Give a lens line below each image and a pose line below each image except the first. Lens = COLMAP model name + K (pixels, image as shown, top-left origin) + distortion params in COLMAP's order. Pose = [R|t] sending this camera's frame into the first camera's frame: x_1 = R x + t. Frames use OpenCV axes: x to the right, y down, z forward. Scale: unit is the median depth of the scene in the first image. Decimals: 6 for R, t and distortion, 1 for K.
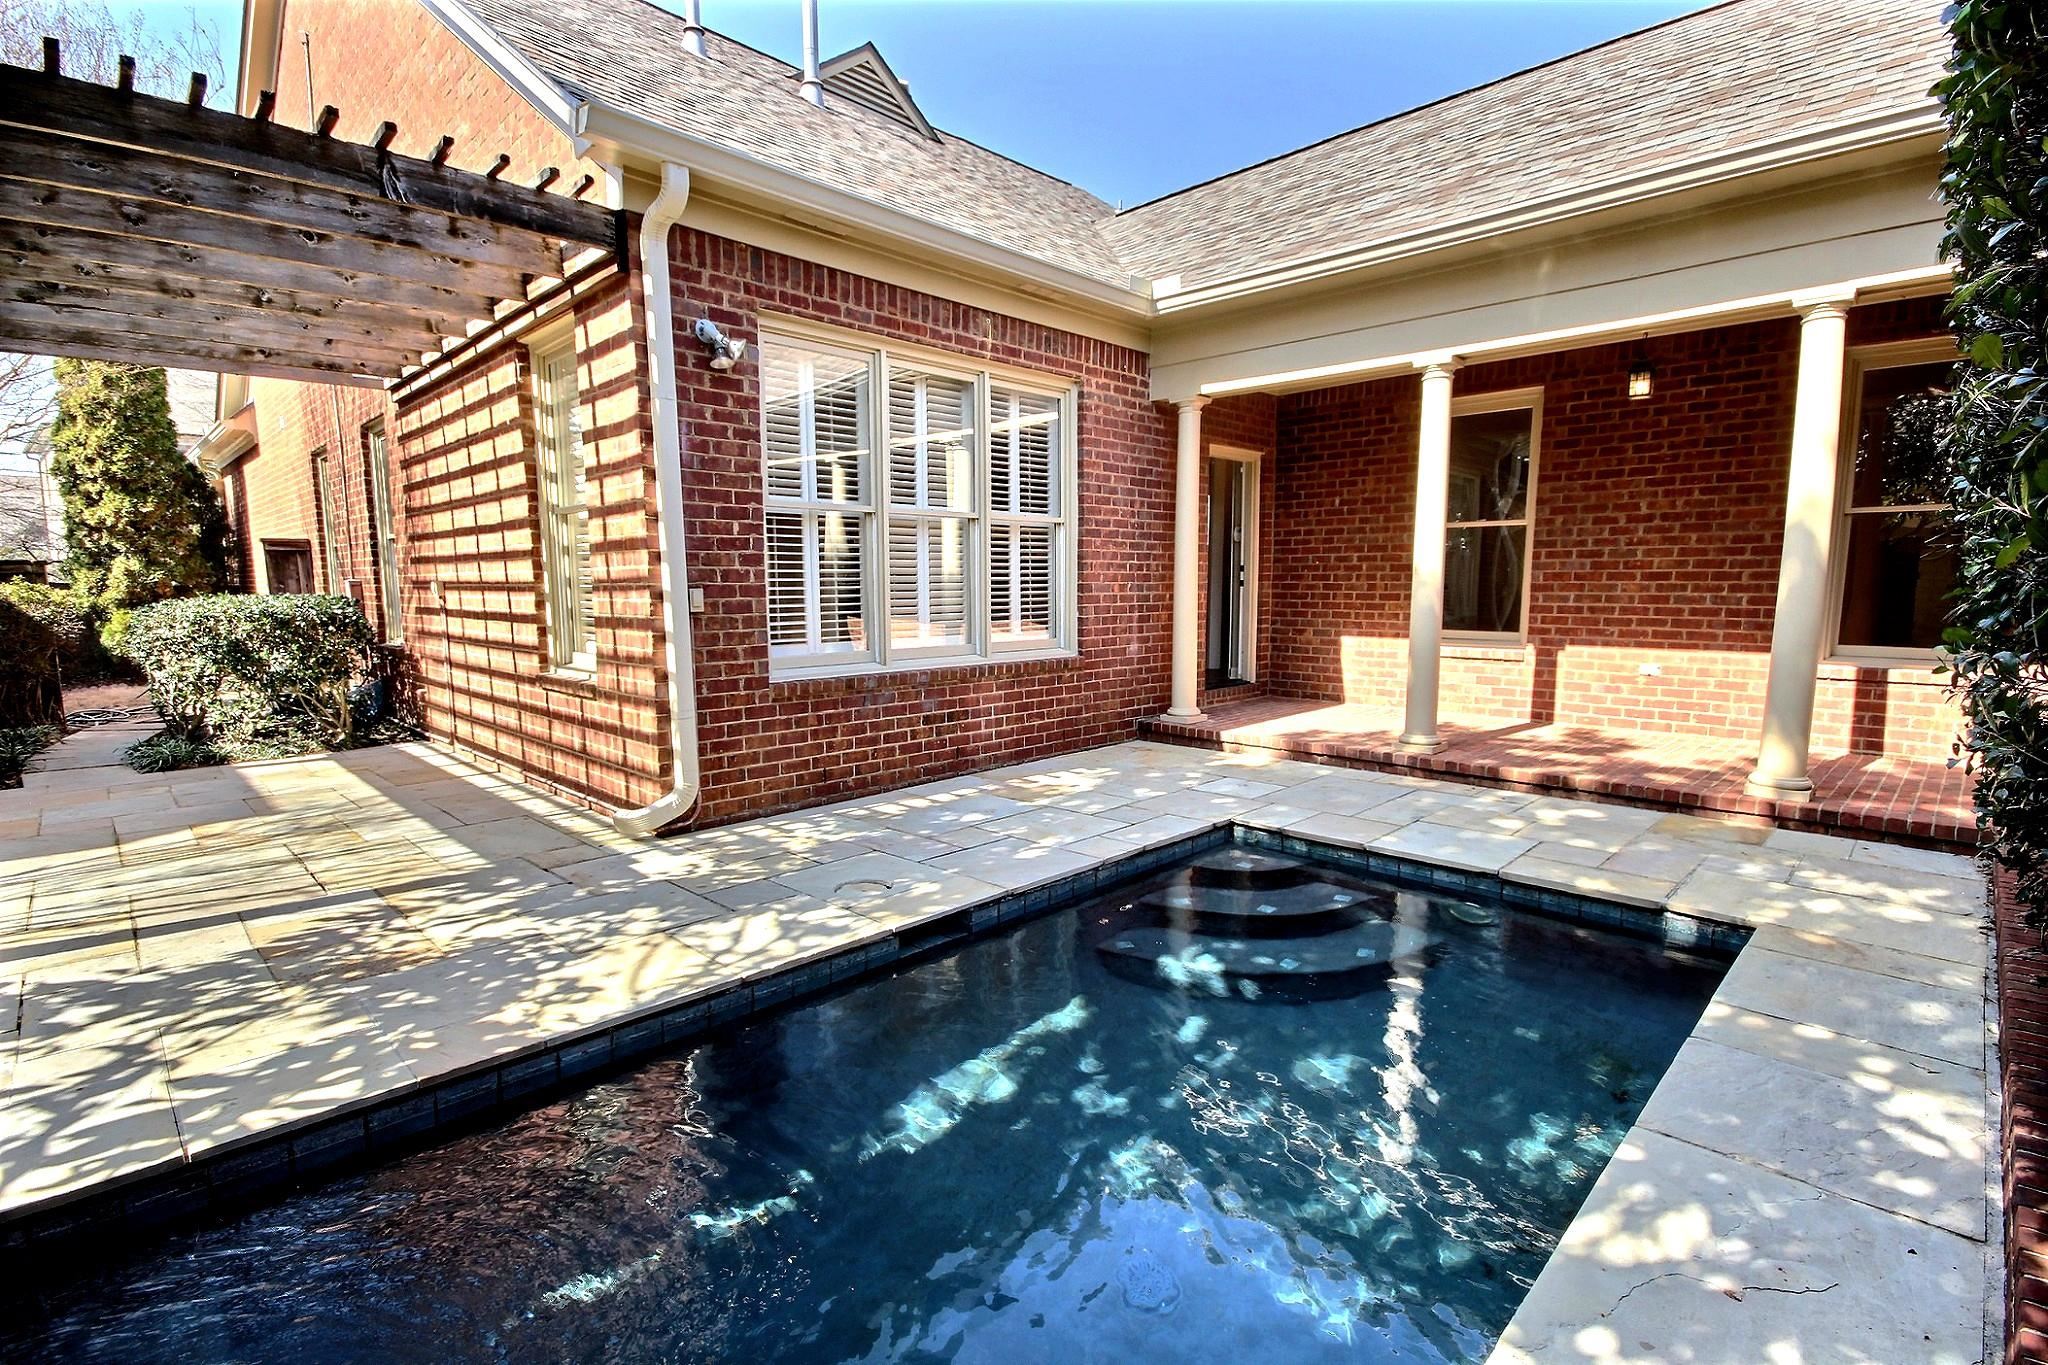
lens RADIAL K [[939.9, 0, 1024.0], [0, 939.9, 682.5], [0, 0, 1]] dist [0.010859, -0.013546]
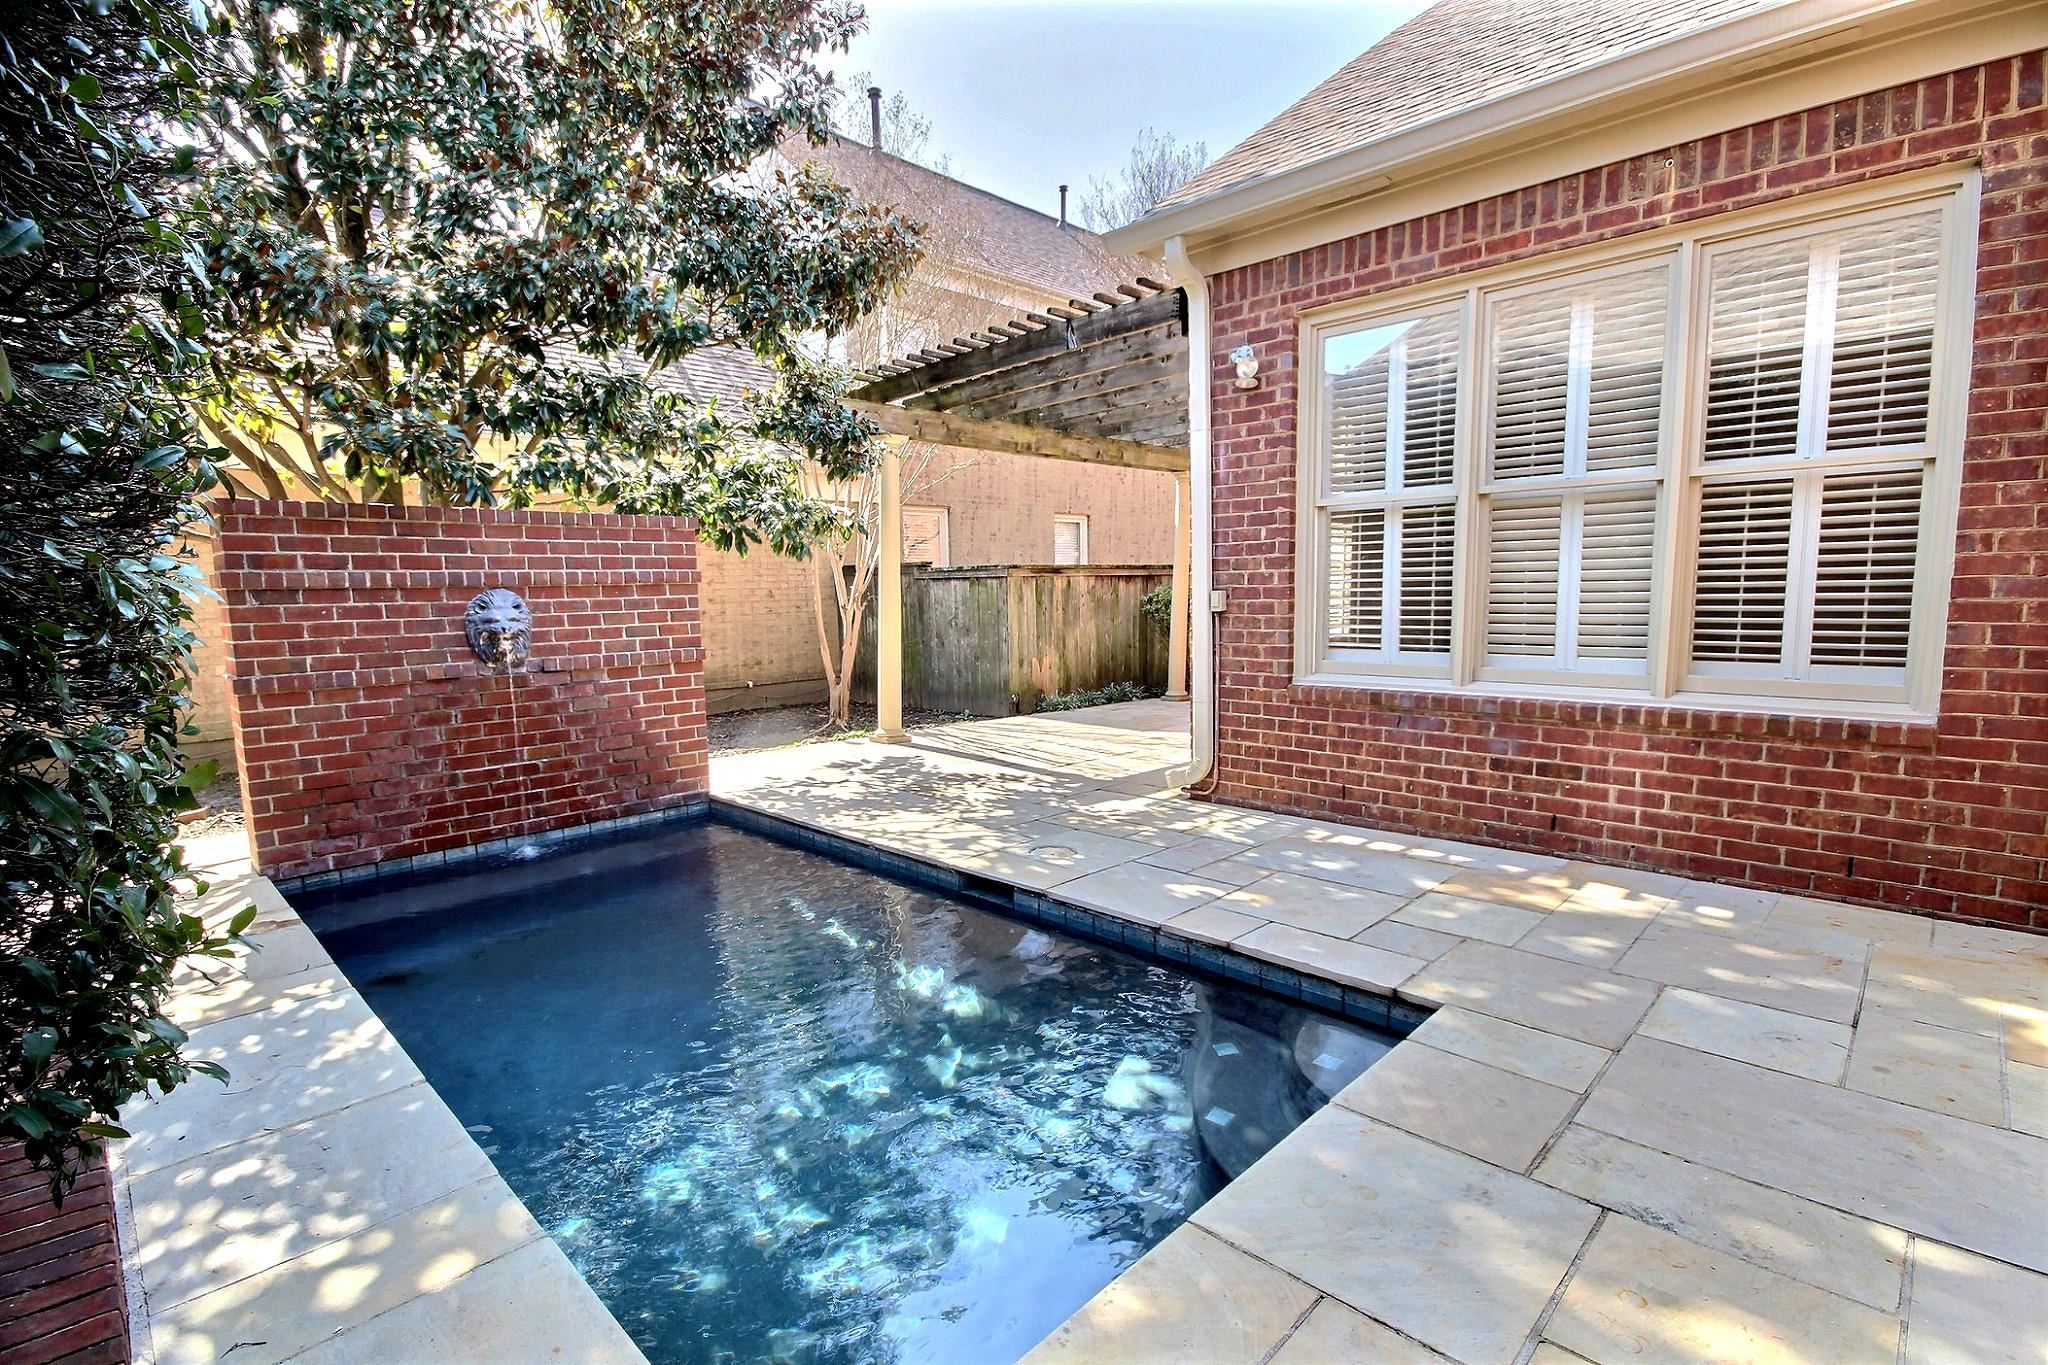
lens RADIAL K [[949.8, 0, 1023.7], [0, 949.8, 698.7], [0, 0, 1]] dist [0.007854, -0.009822]
pose [[0.007778, 0.118833, -0.992884, 0.644375], [-0.089740, 0.988990, 0.117664, -0.067763], [0.995935, 0.088186, 0.018356, 0.602314]]
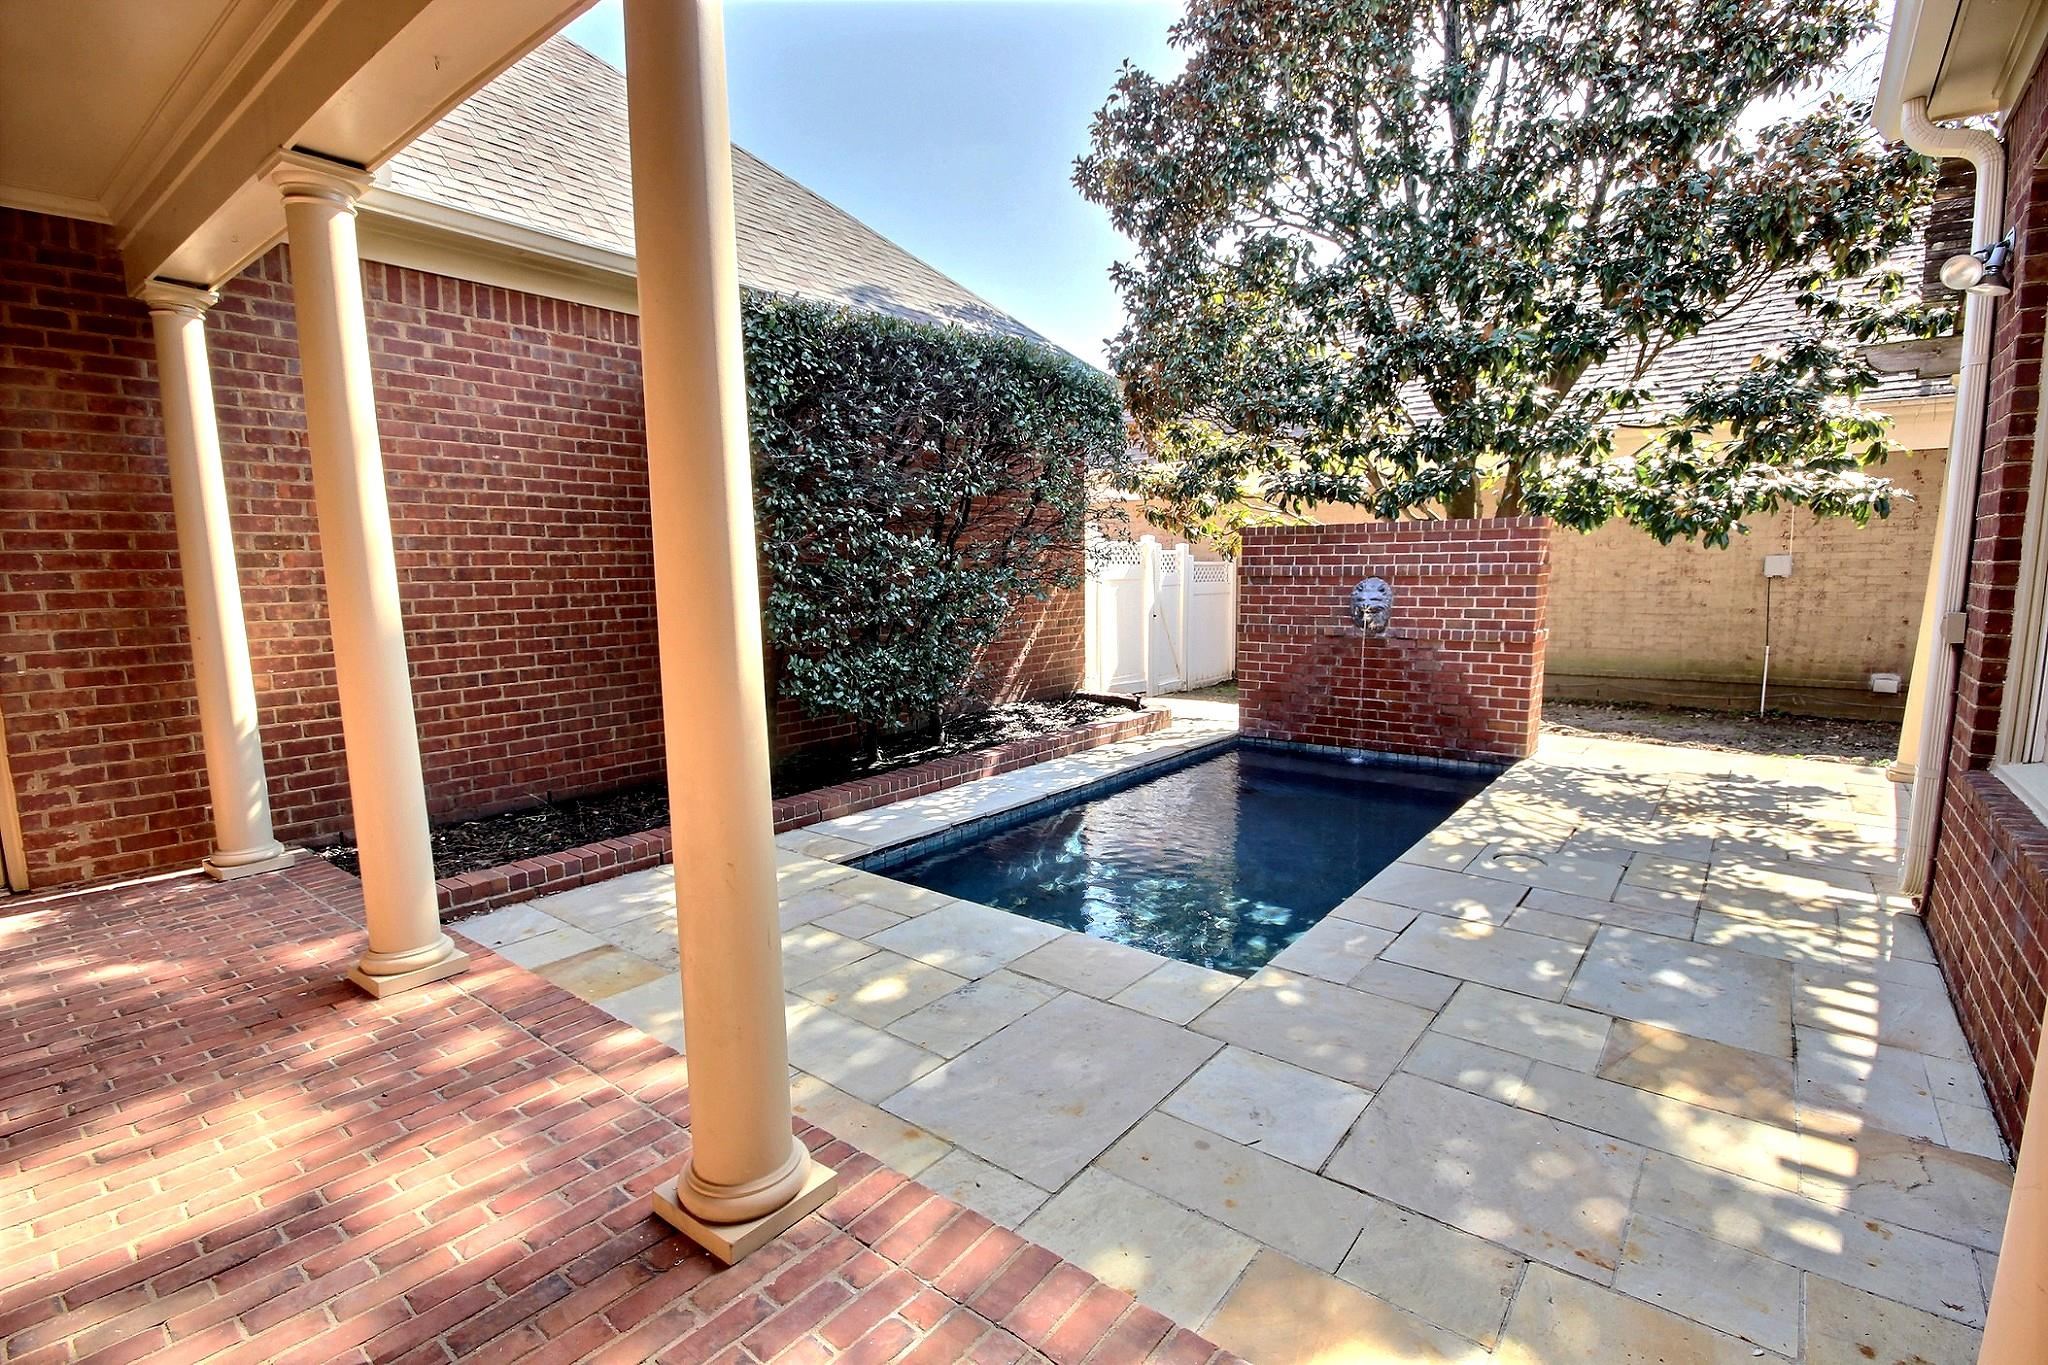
lens RADIAL K [[949.8, 0, 1023.7], [0, 949.8, 698.7], [0, 0, 1]] dist [0.007854, -0.009822]
pose [[-0.993492, 0.028224, -0.110353, 0.376446], [0.000344, 0.969552, 0.244884, -0.172176], [0.113905, 0.243252, -0.963252, 1.312913]]
